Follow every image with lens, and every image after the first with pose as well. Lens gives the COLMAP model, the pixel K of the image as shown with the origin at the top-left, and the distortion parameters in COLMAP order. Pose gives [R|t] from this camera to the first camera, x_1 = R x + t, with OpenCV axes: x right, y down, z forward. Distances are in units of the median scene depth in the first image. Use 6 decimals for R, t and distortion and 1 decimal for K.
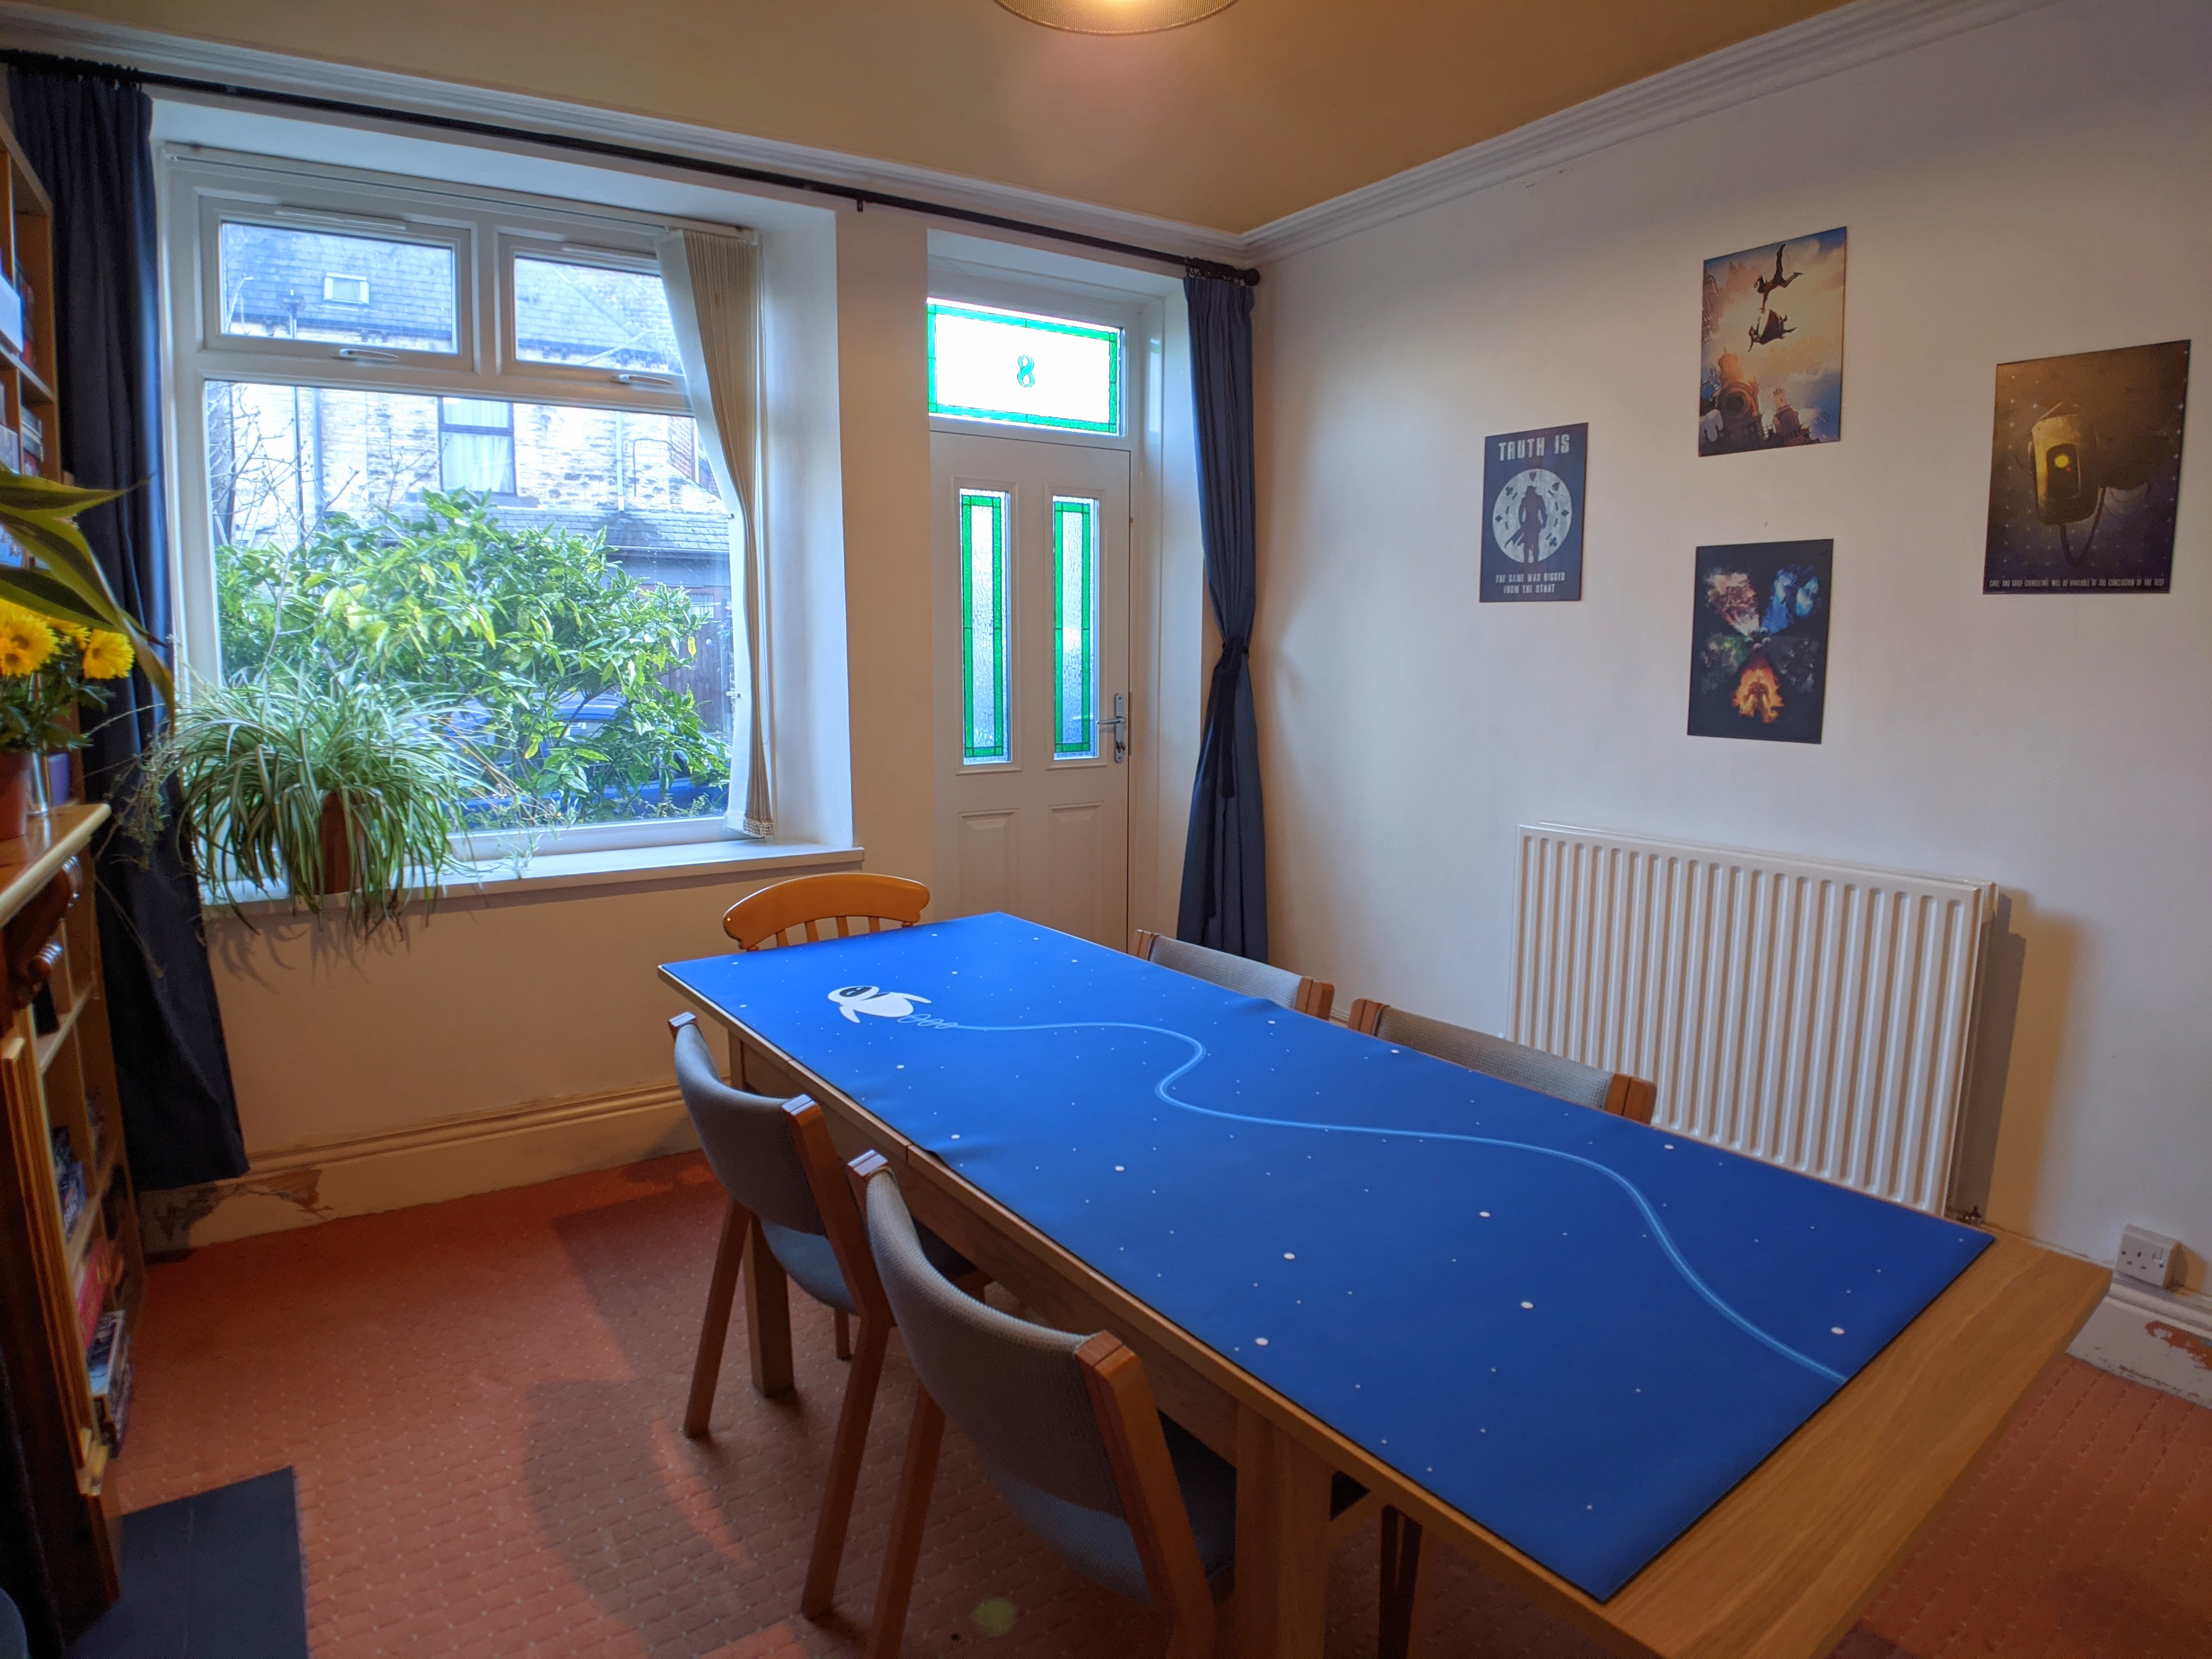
lens RADIAL K [[1199.0, 0, 1075.9], [0, 1199.0, 829.0], [0, 0, 1]] dist [-0.079565, 0.001709]
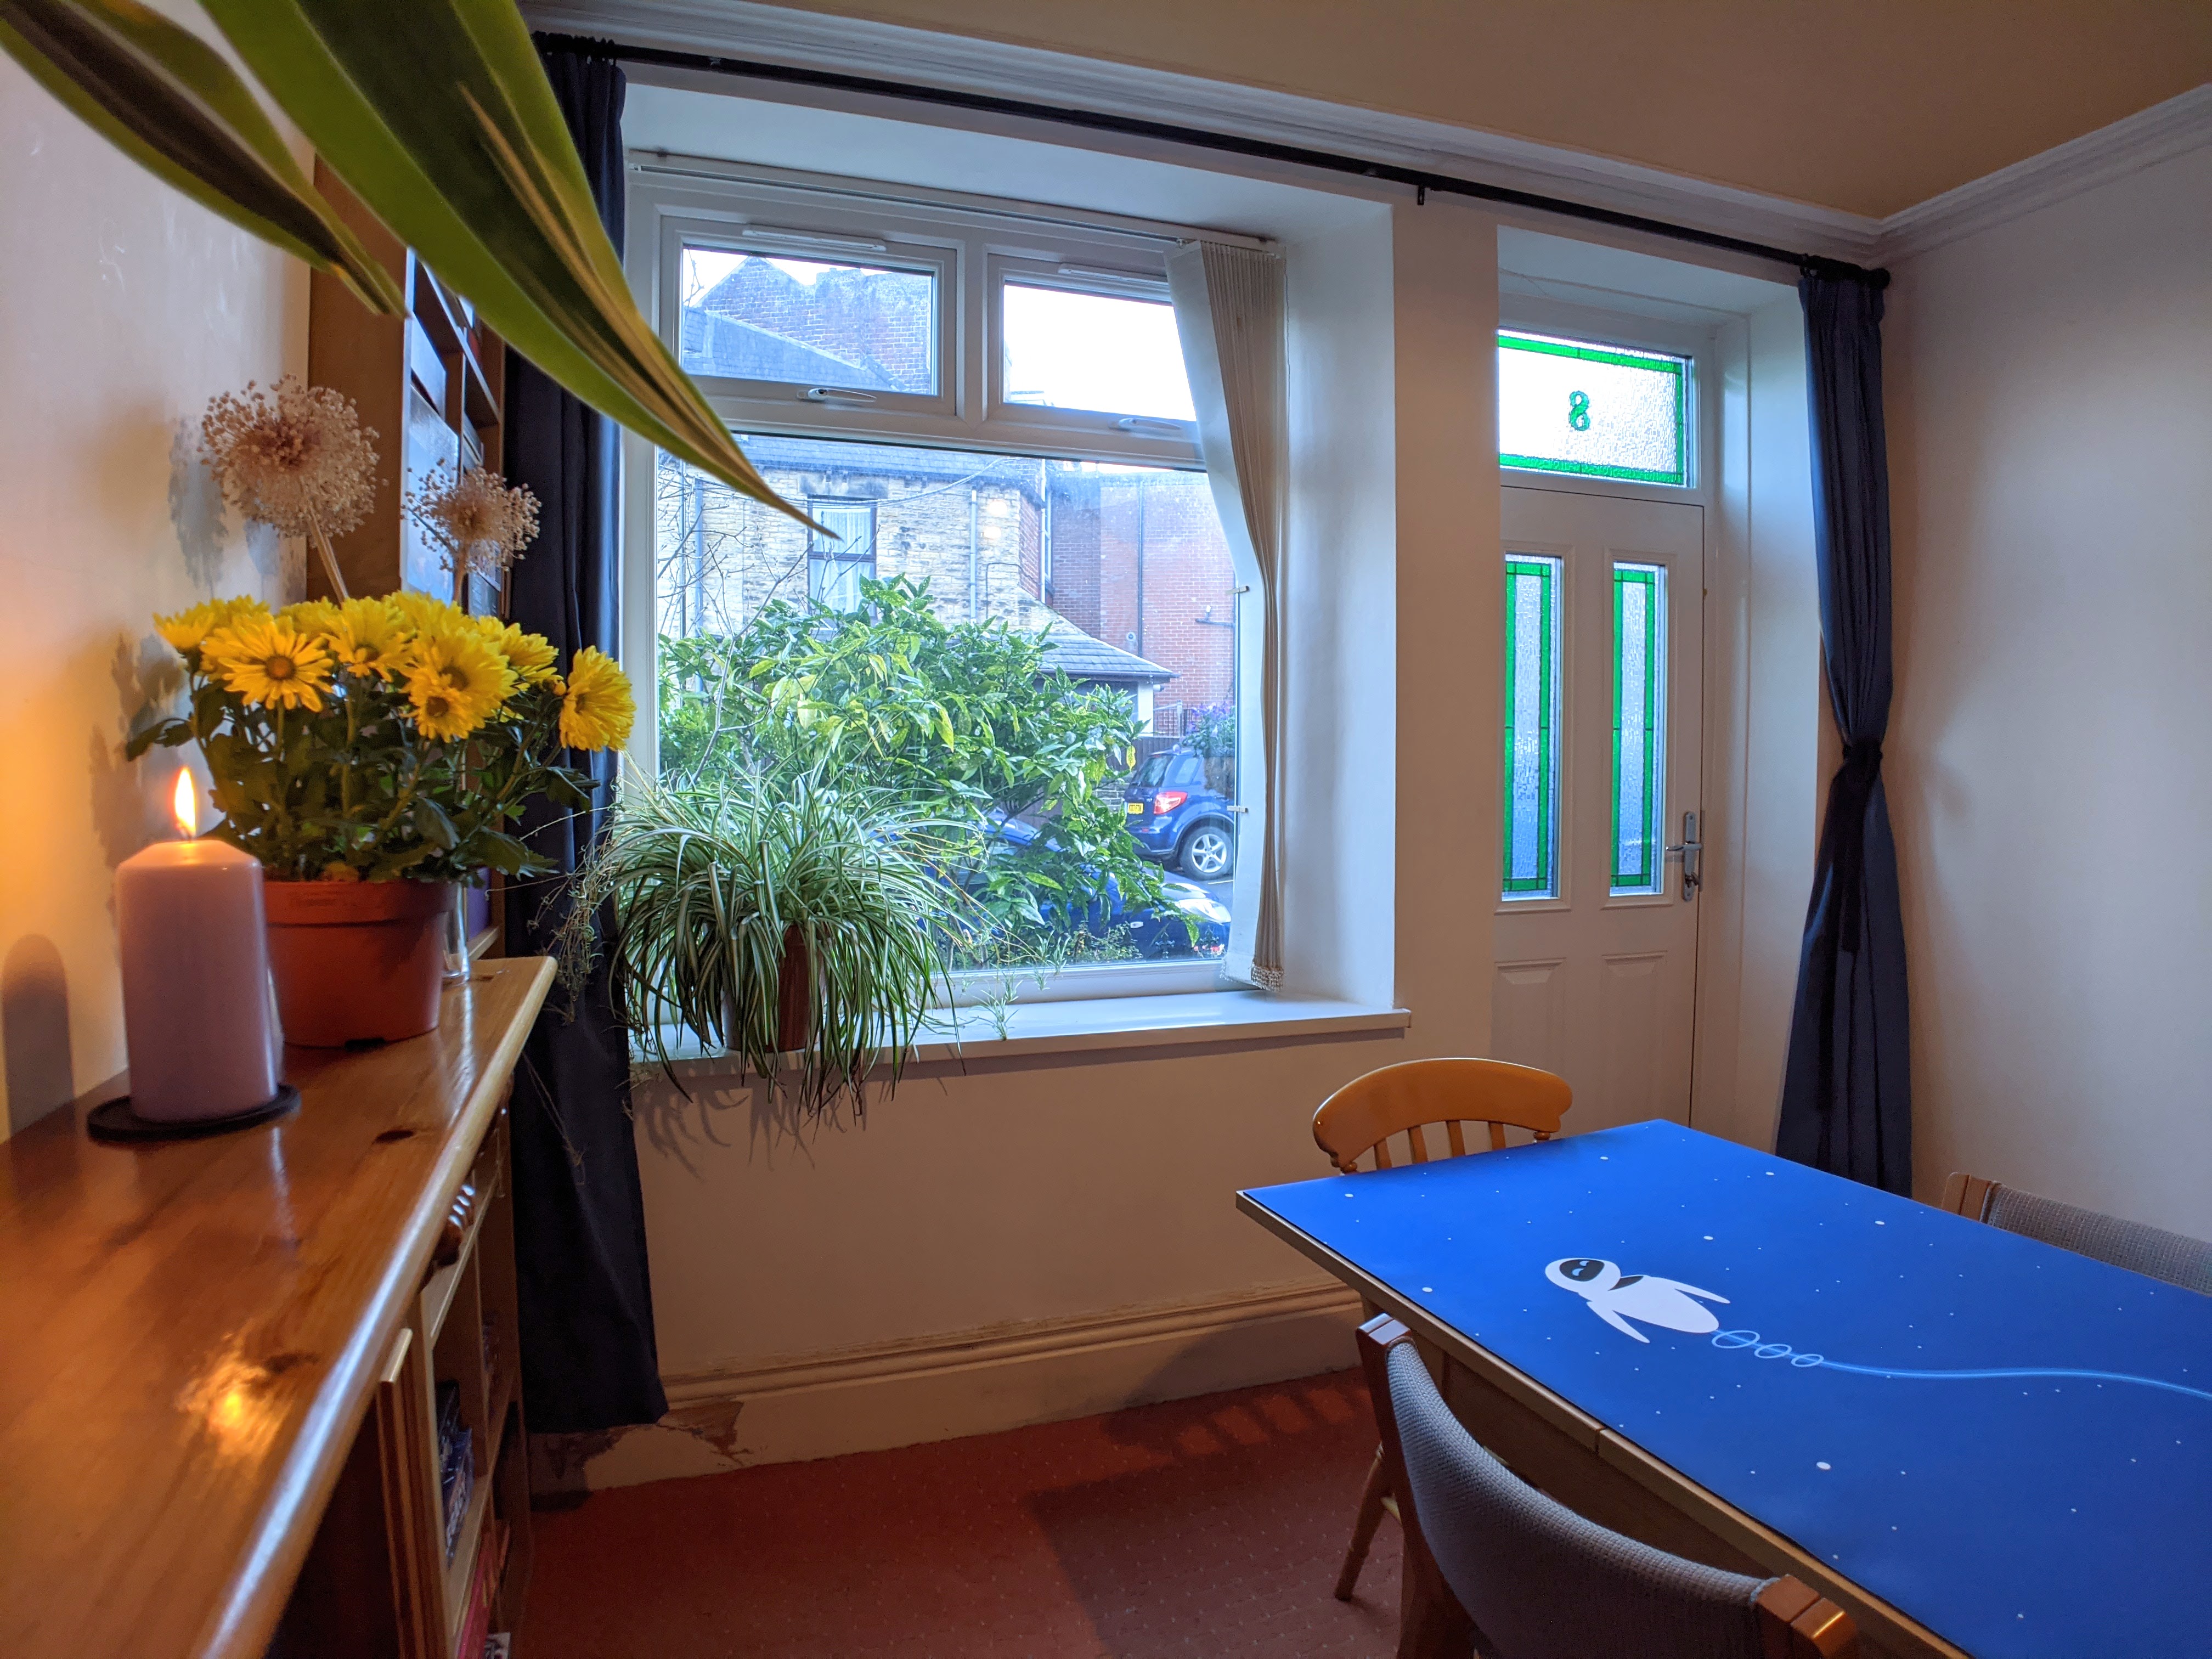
lens RADIAL K [[1199.0, 0, 1070.1], [0, 1199.0, 837.2], [0, 0, 1]] dist [-0.079565, 0.001709]
pose [[0.967082, 0.010213, -0.254260, -0.211684], [-0.033831, 0.995485, -0.088690, -0.021136], [0.252206, 0.094372, 0.963061, 0.220435]]
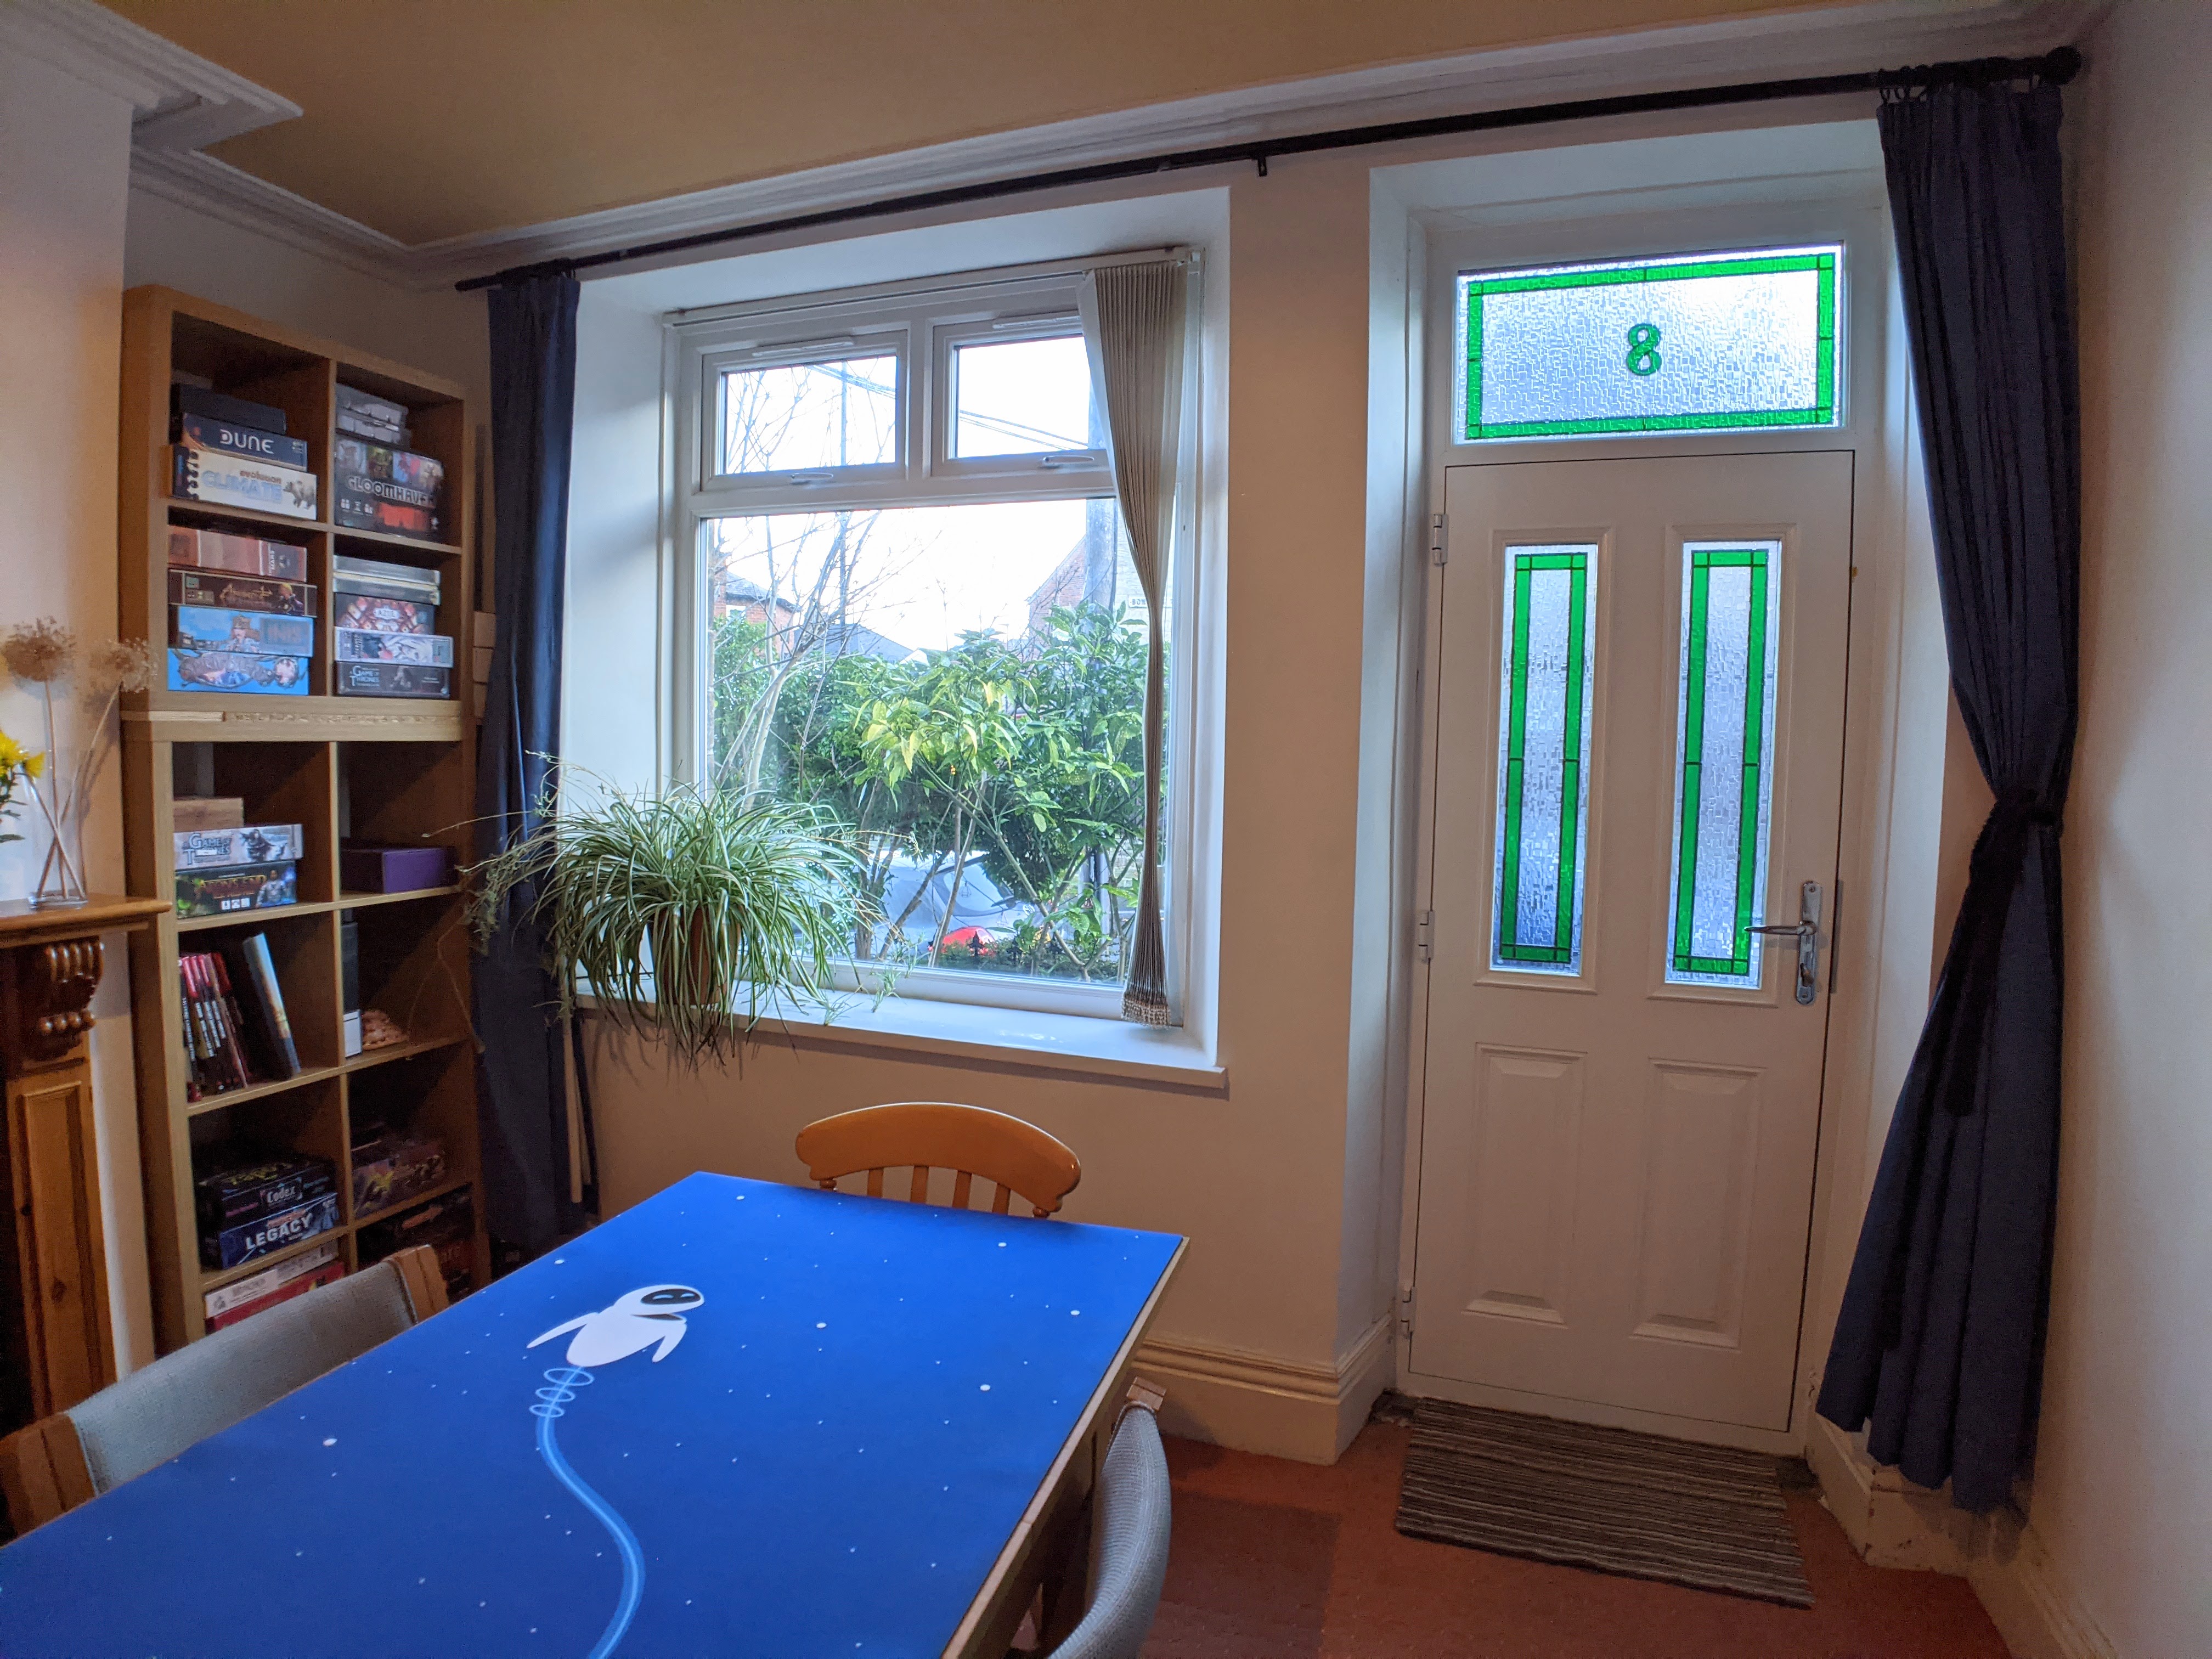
lens RADIAL K [[1199.0, 0, 1093.2], [0, 1199.0, 826.0], [0, 0, 1]] dist [-0.079565, 0.001709]
pose [[0.610987, 0.063418, -0.789096, 0.340459], [-0.136331, 0.990323, -0.025969, -0.104658], [0.779813, 0.123445, 0.613720, 0.536235]]
